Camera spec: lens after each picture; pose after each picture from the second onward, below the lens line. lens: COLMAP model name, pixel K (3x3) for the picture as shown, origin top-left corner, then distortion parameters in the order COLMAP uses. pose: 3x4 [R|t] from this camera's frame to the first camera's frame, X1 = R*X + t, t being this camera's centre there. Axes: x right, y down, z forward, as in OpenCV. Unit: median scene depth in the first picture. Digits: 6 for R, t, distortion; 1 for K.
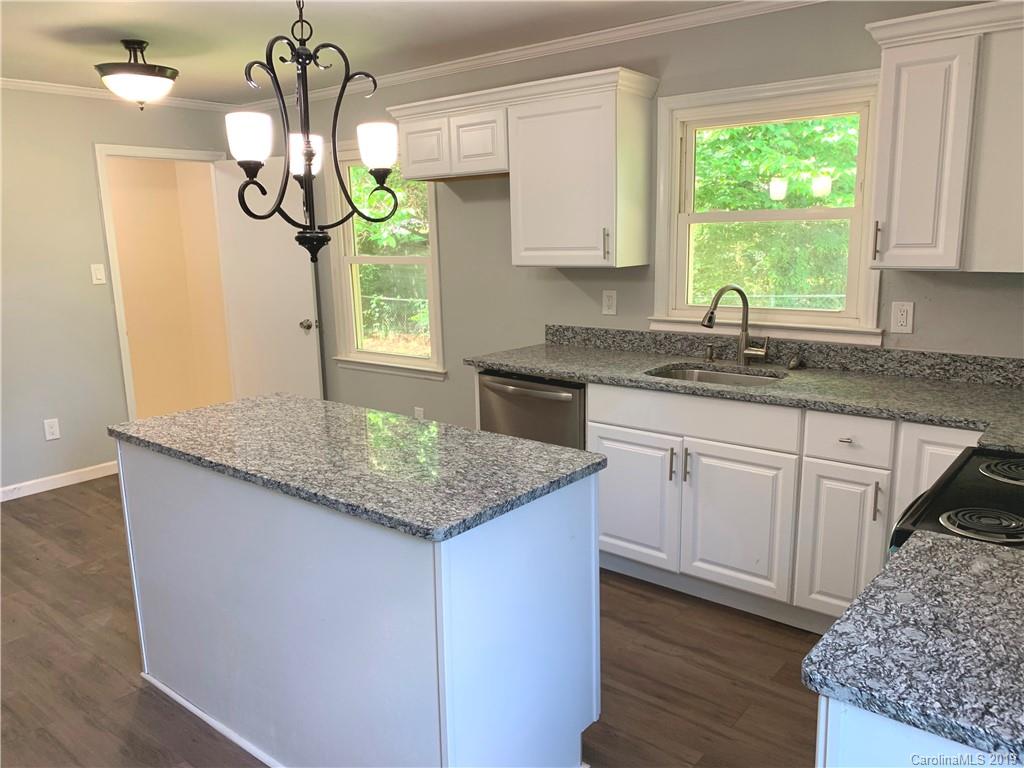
lens RADIAL K [[776.9, 0, 512.0], [0, 776.9, 384.0], [0, 0, 1]] dist [0.028115, -0.008946]
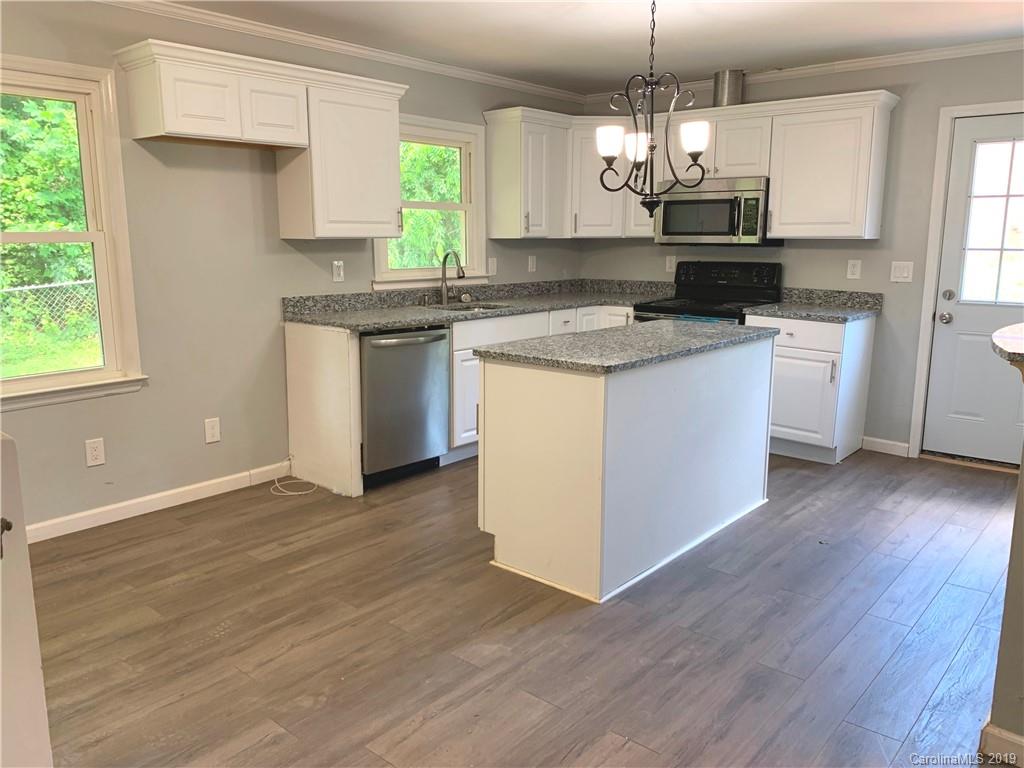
lens RADIAL K [[789.3, 0, 507.9], [0, 789.3, 378.2], [0, 0, 1]] dist [0.017309, -0.003059]
pose [[0.025263, -0.154390, 0.987687, -1.500769], [0.189678, 0.970795, 0.146898, -0.107082], [-0.981521, 0.183631, 0.053810, 1.021080]]
